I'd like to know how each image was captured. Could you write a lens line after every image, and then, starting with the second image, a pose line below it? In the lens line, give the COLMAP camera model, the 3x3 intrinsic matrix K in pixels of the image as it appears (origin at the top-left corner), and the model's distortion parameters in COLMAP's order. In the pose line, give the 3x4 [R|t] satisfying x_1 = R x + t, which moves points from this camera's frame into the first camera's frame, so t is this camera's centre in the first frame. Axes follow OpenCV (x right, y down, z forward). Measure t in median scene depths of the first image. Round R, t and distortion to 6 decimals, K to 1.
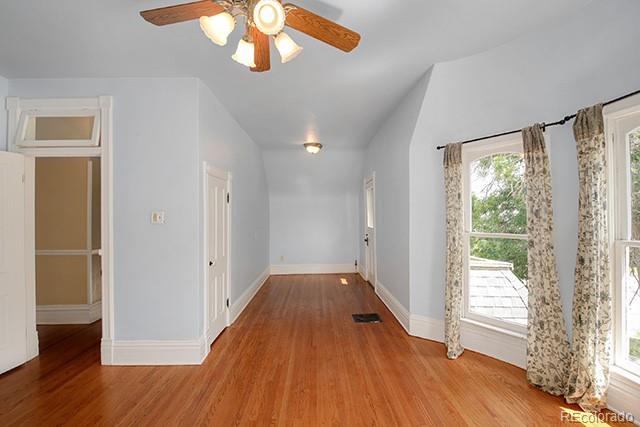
lens RADIAL K [[291.2, 0, 321.0], [0, 291.2, 219.2], [0, 0, 1]] dist [-0.002284, -0.008021]
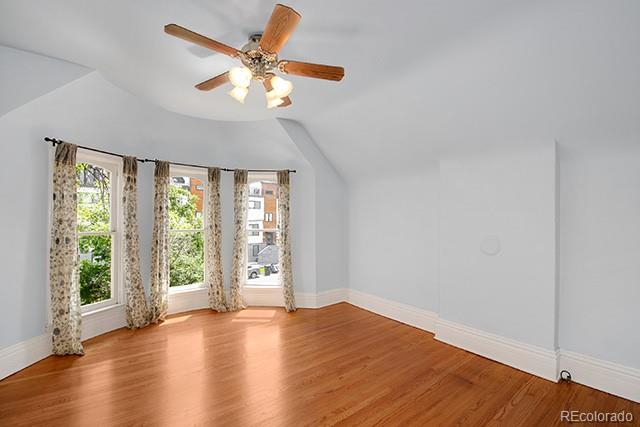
lens RADIAL K [[291.2, 0, 321.0], [0, 291.2, 219.2], [0, 0, 1]] dist [-0.002284, -0.008021]
pose [[-0.612794, -0.000174, 0.790243, -1.047920], [-0.002361, 0.999996, -0.001610, -0.002299], [-0.790239, -0.002852, -0.612792, 1.149703]]
